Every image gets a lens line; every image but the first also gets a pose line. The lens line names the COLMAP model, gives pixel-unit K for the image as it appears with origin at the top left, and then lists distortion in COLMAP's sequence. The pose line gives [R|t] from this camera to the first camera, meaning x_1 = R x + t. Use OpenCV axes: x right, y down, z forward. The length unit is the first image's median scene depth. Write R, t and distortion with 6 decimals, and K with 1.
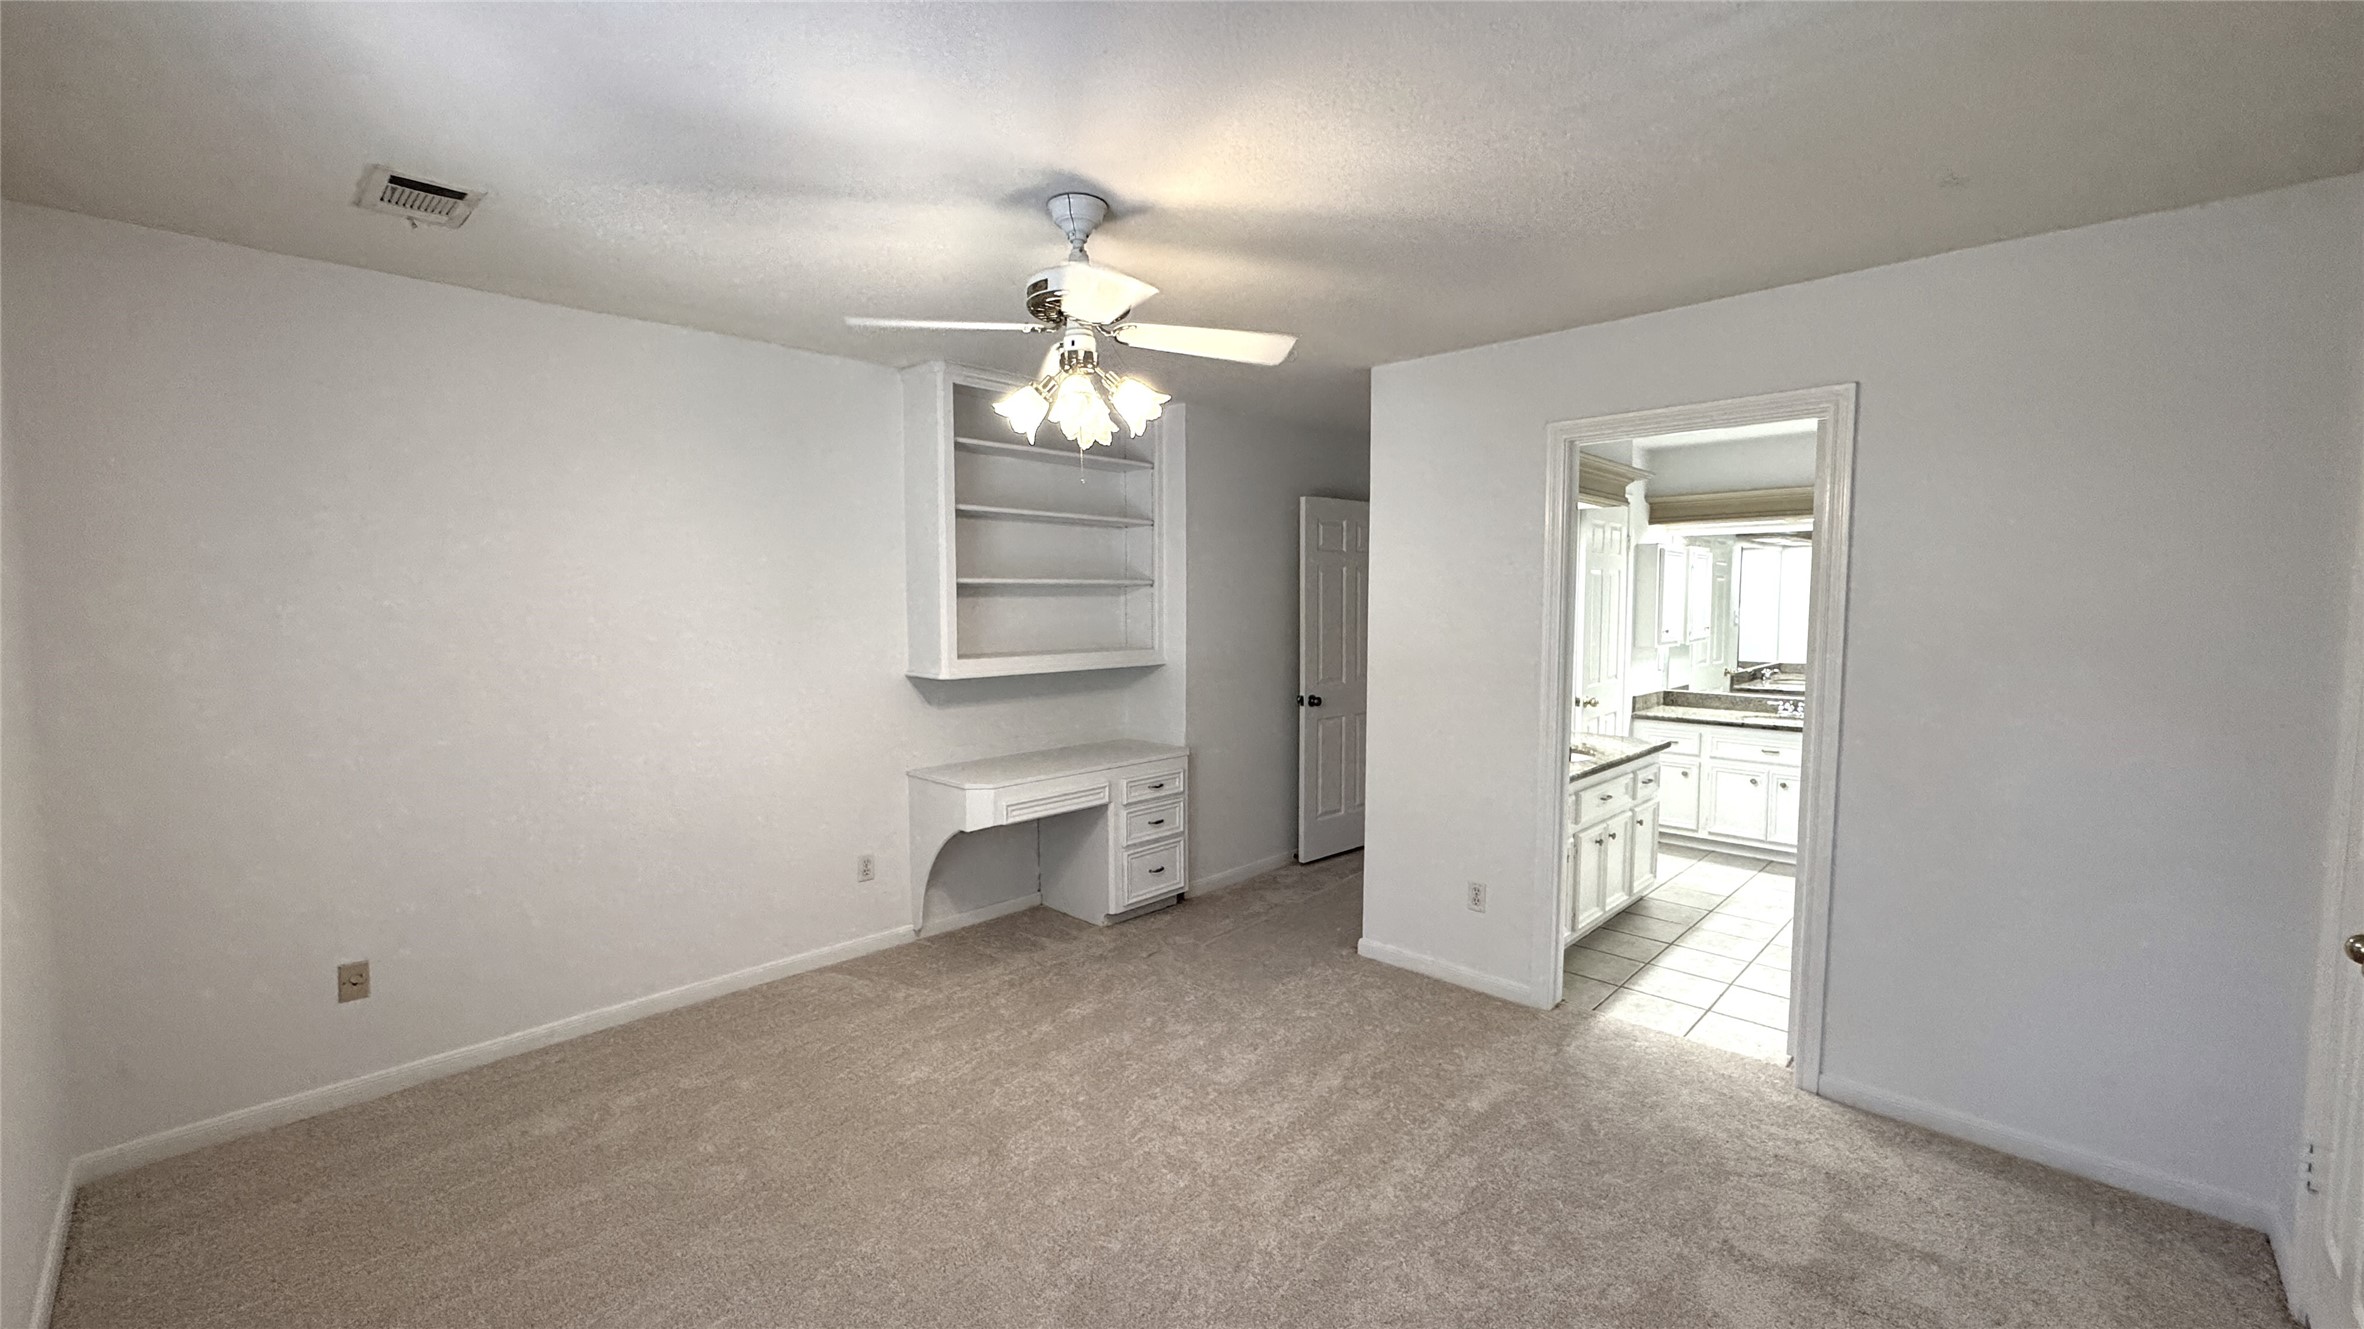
lens RADIAL K [[945.0, 0, 1182.0], [0, 945.0, 664.5], [0, 0, 1]] dist [-0.000434, -0.000011]
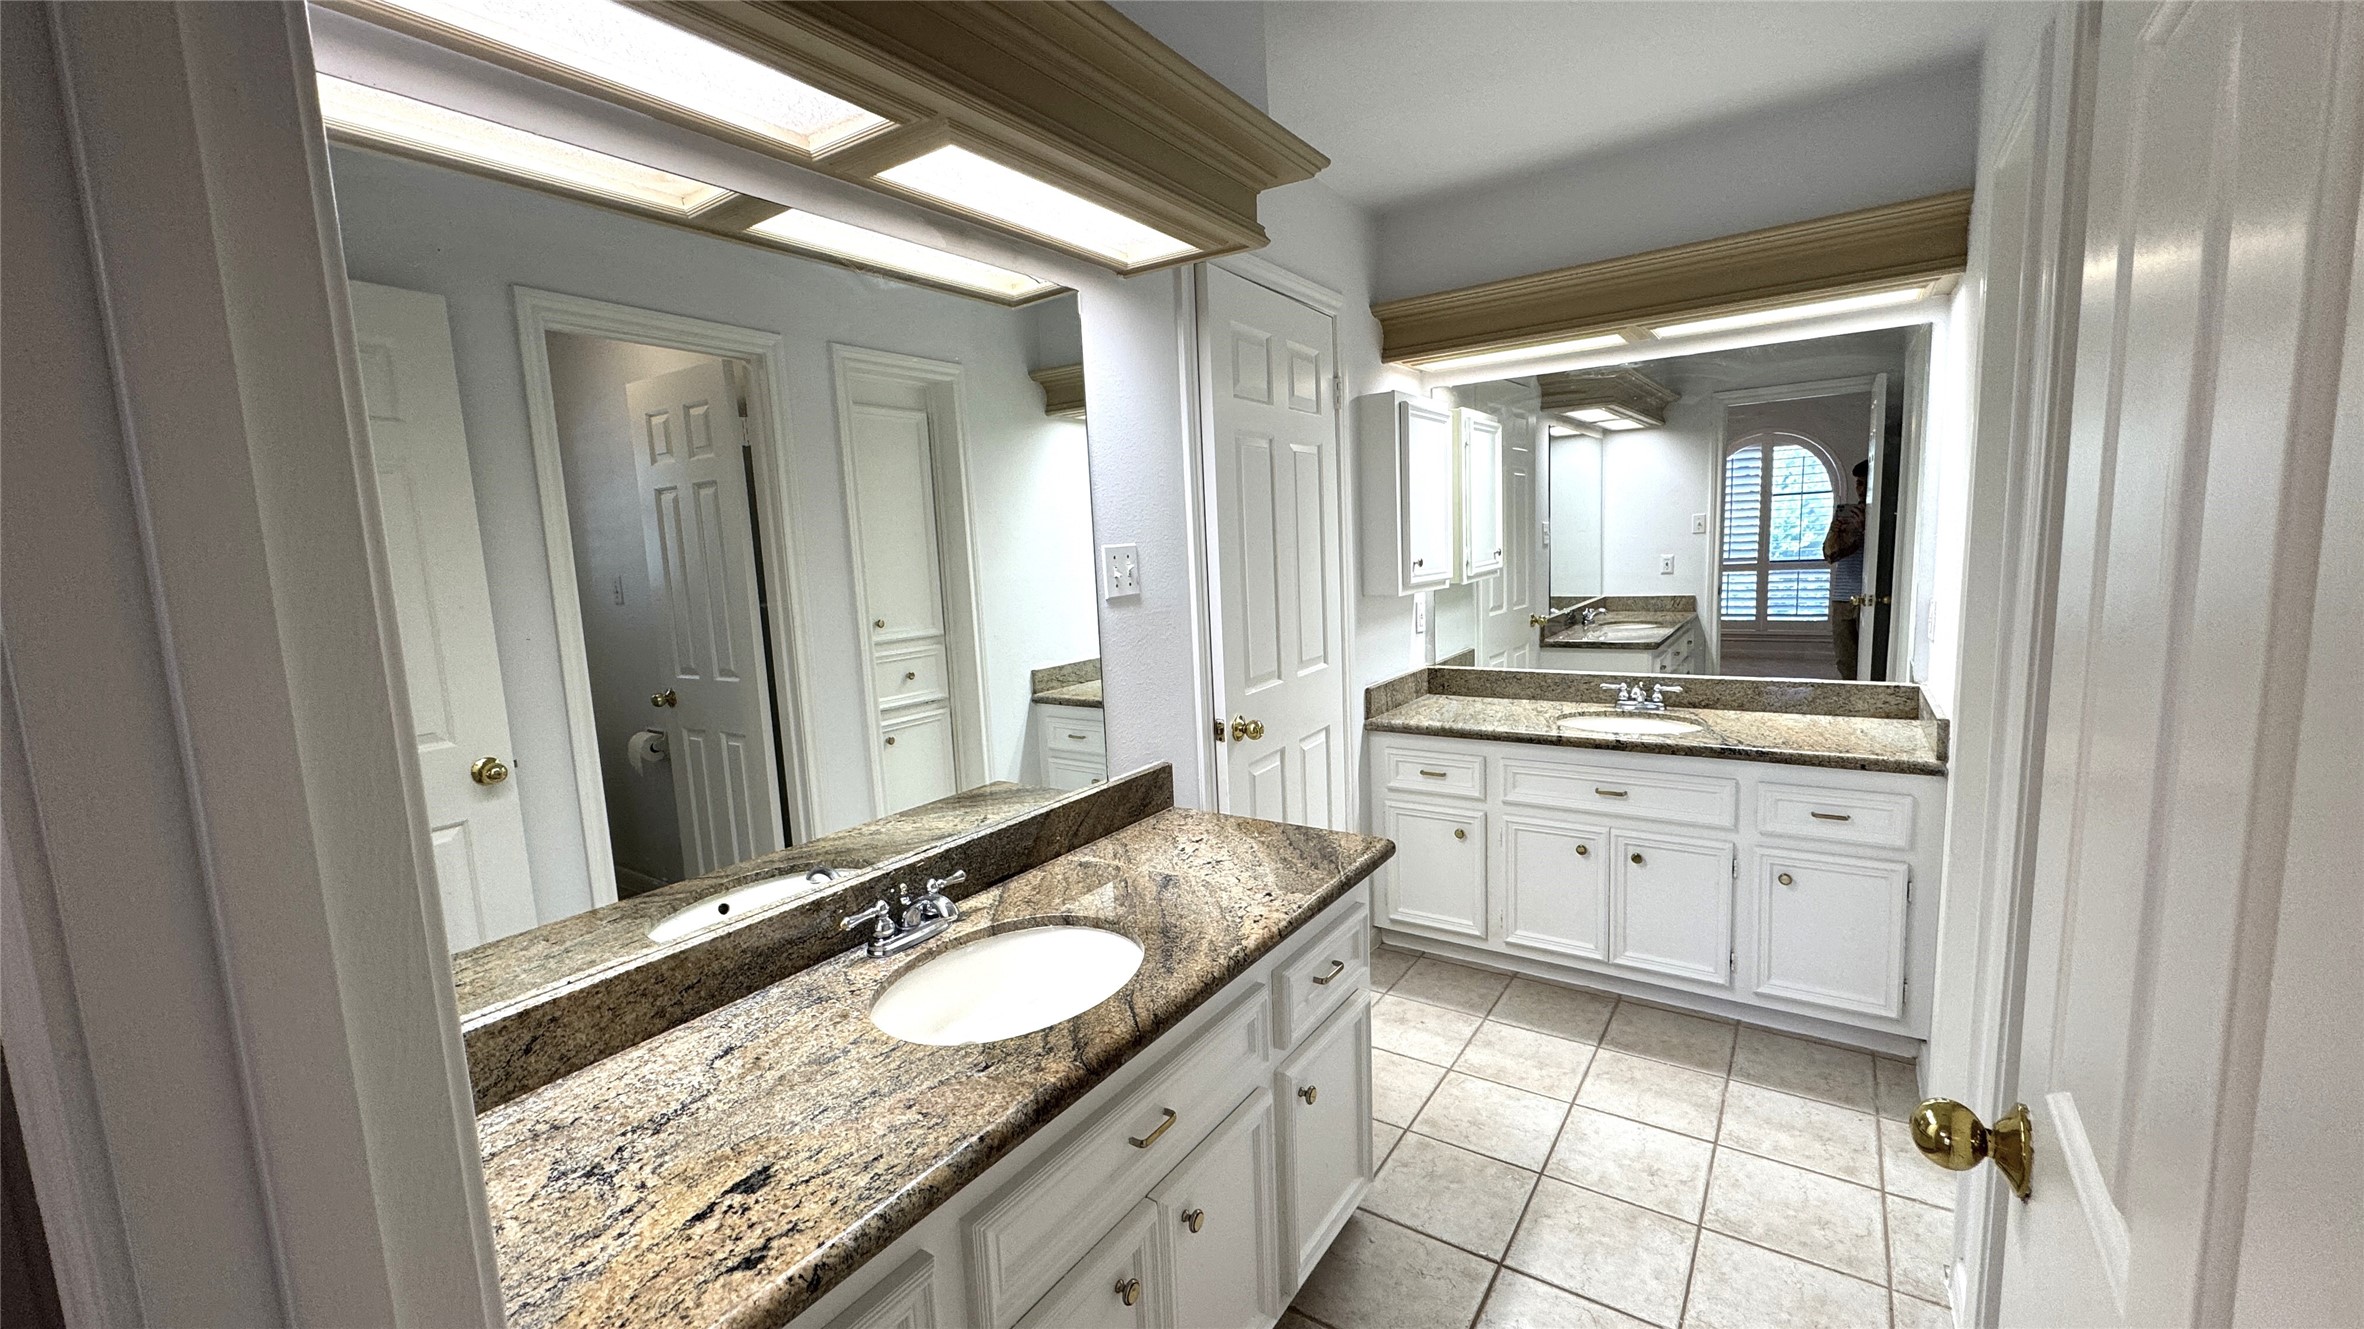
lens RADIAL K [[942.1, 0, 1182.0], [0, 942.1, 664.5], [0, 0, 1]] dist [0.000145, -0.000004]
pose [[0.986190, -0.067915, 0.151051, 0.287246], [0.059048, 0.996300, 0.062441, -0.019298], [-0.154733, -0.052659, 0.986552, 0.479270]]
